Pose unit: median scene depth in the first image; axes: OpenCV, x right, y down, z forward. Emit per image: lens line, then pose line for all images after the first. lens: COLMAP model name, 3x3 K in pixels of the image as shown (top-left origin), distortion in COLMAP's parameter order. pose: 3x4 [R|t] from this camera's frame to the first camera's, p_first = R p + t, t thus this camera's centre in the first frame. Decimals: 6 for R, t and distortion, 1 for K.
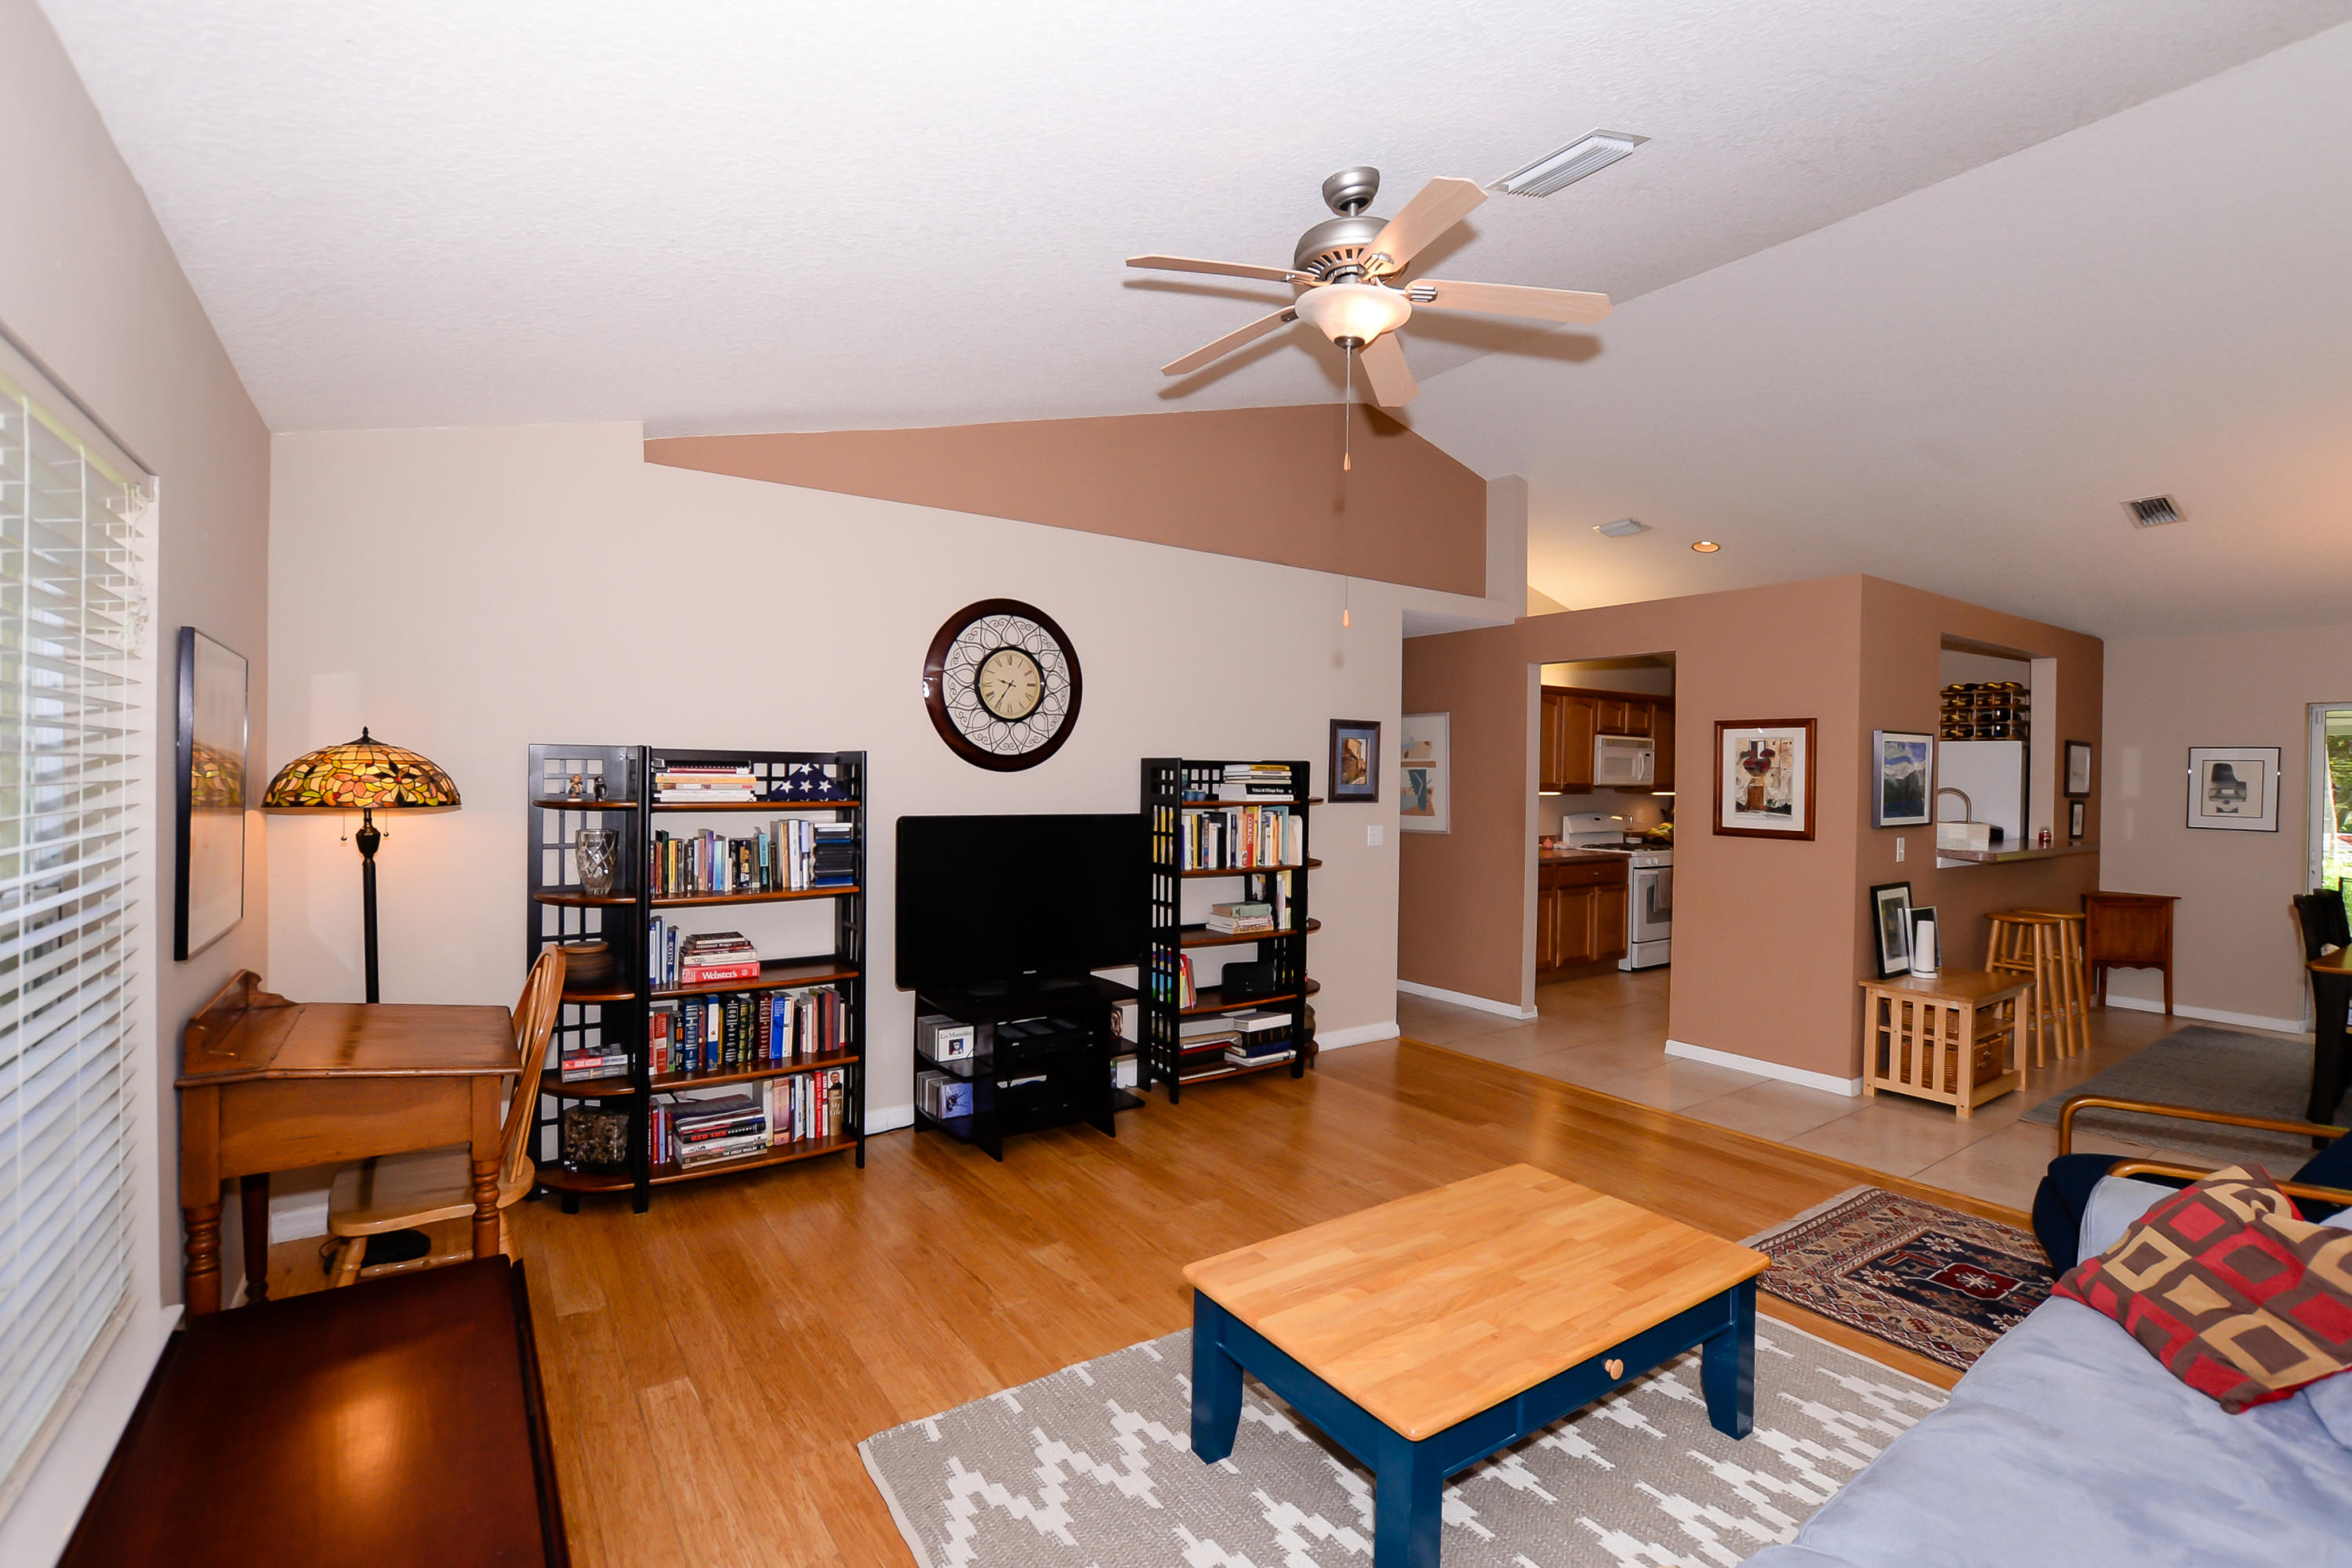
lens RADIAL K [[1058.6, 0, 1139.8], [0, 1058.6, 772.9], [0, 0, 1]] dist [-0.028066, 0.004203]
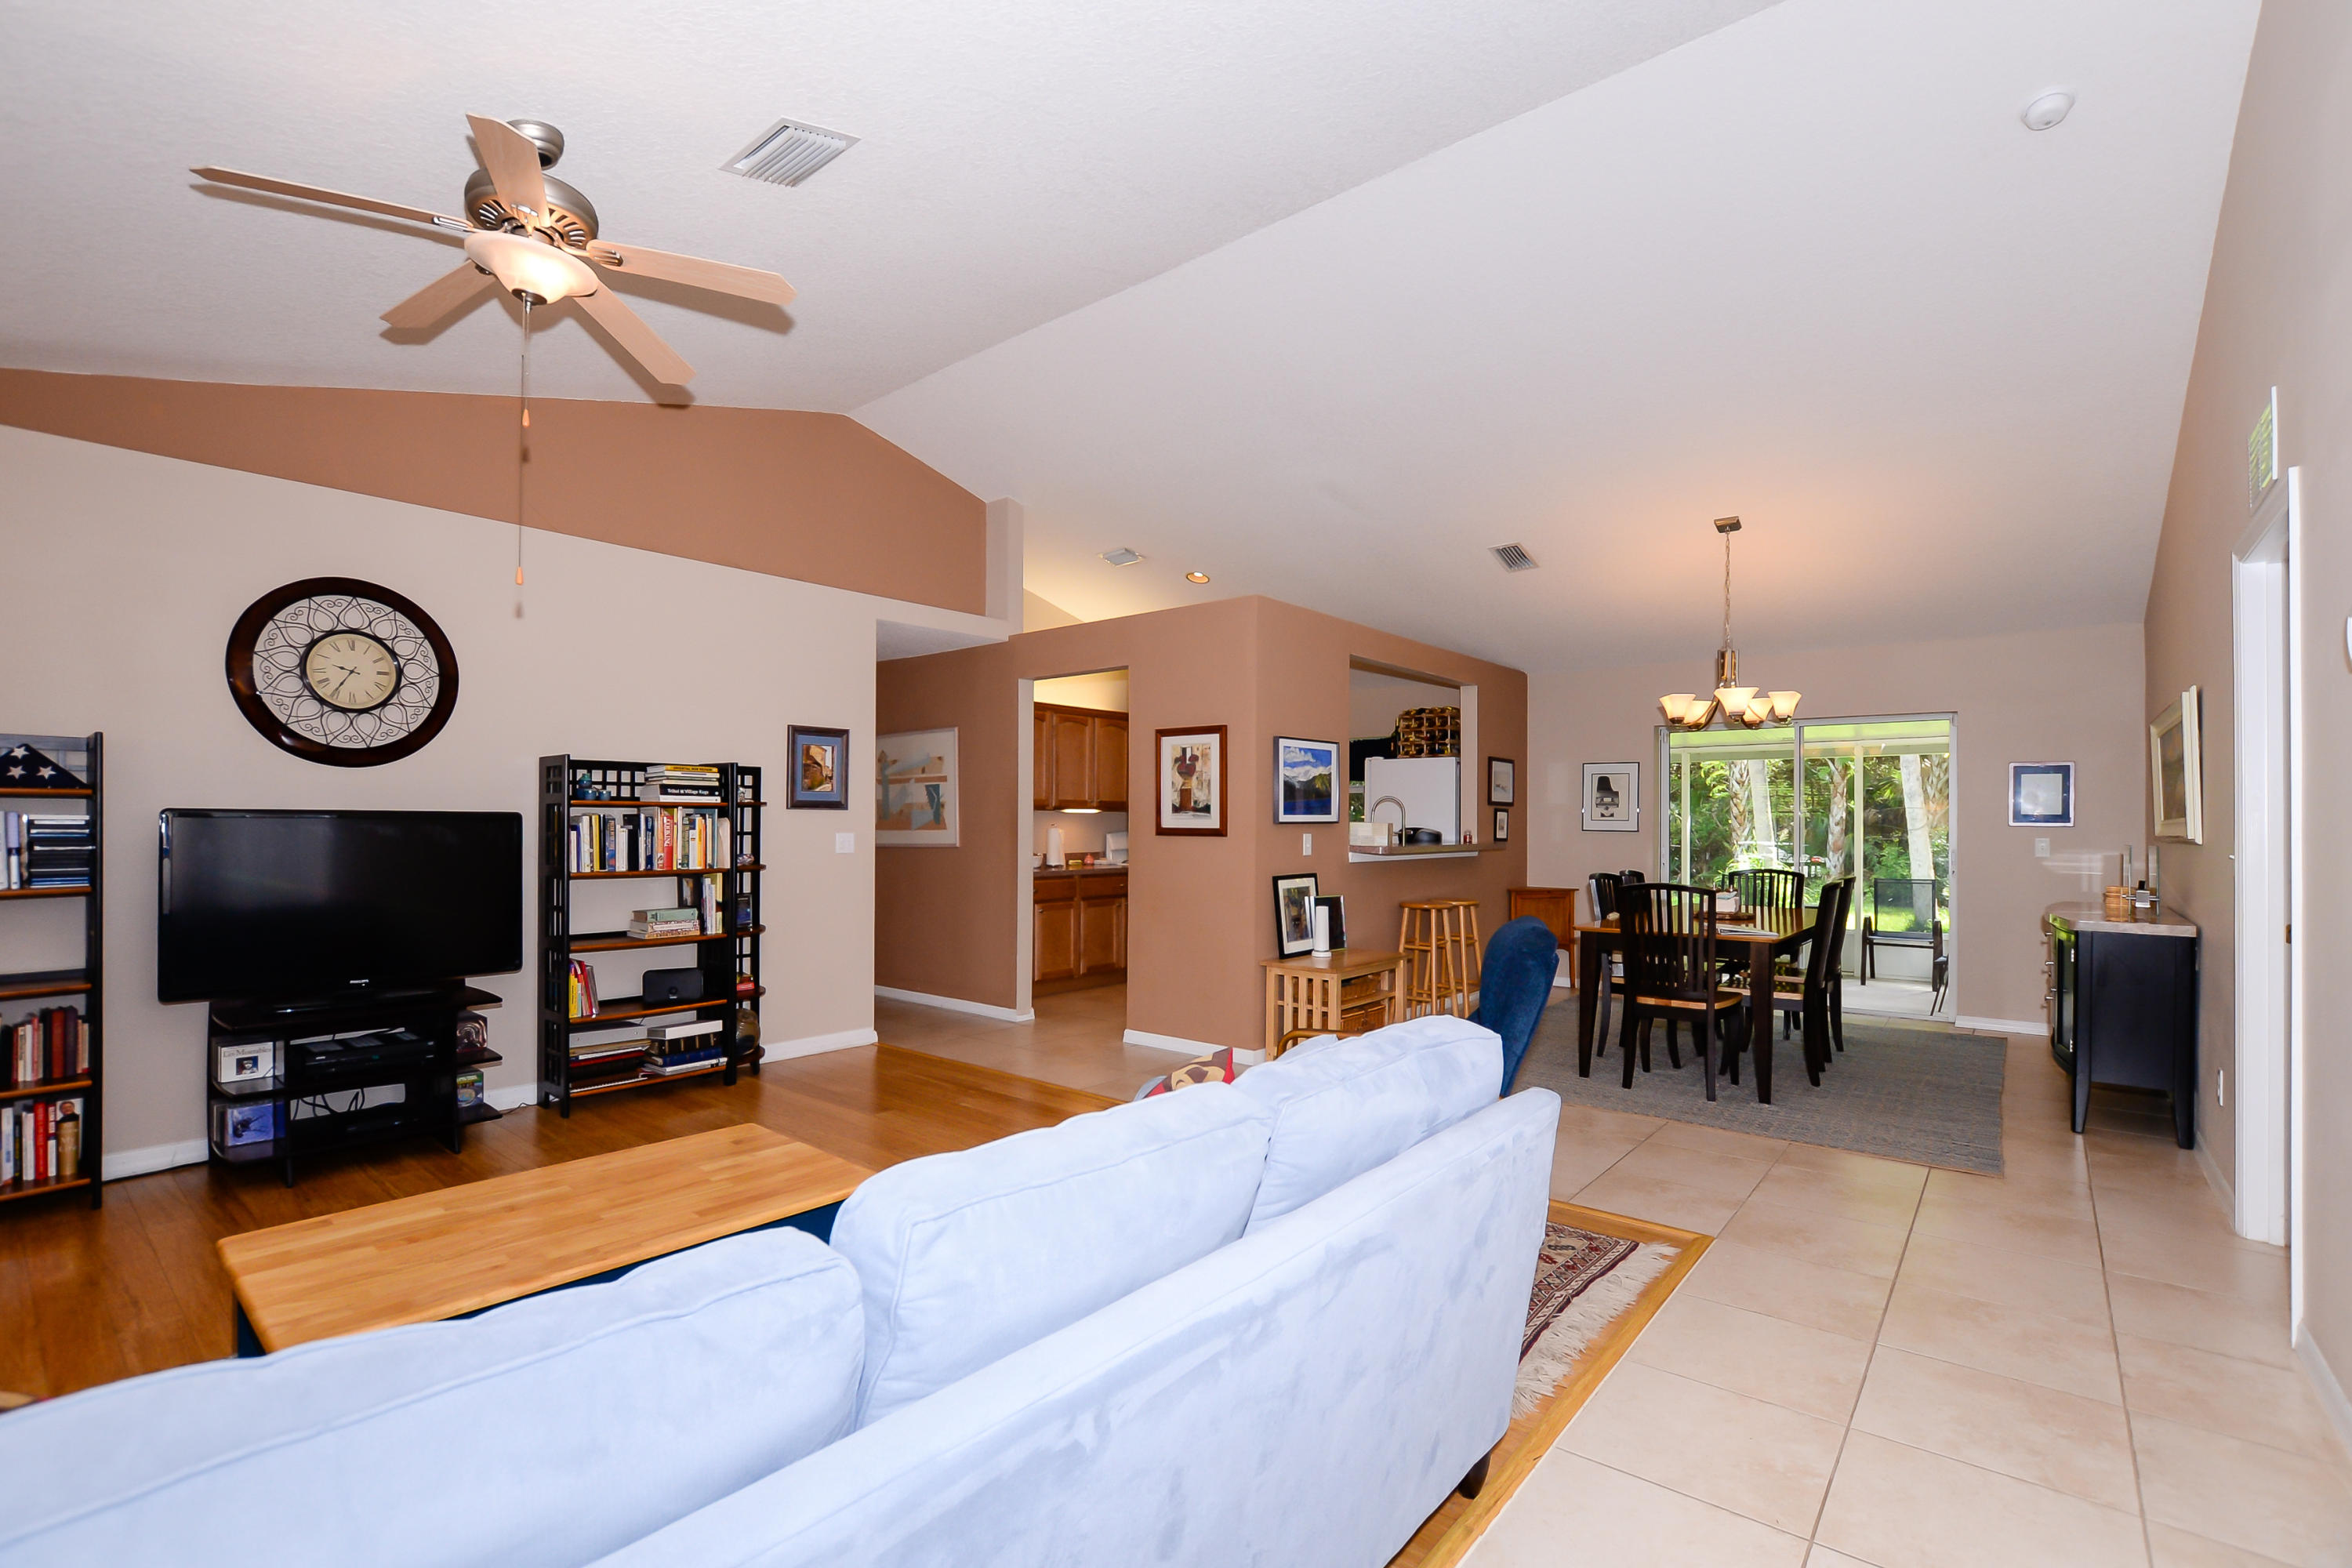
lens RADIAL K [[1058.6, 0, 1156.7], [0, 1058.6, 812.4], [0, 0, 1]] dist [-0.028066, 0.004203]
pose [[0.961340, -0.008416, 0.275236, 0.266887], [0.010962, 0.999910, -0.007715, 0.047623], [-0.275147, 0.010434, 0.961346, -0.052874]]
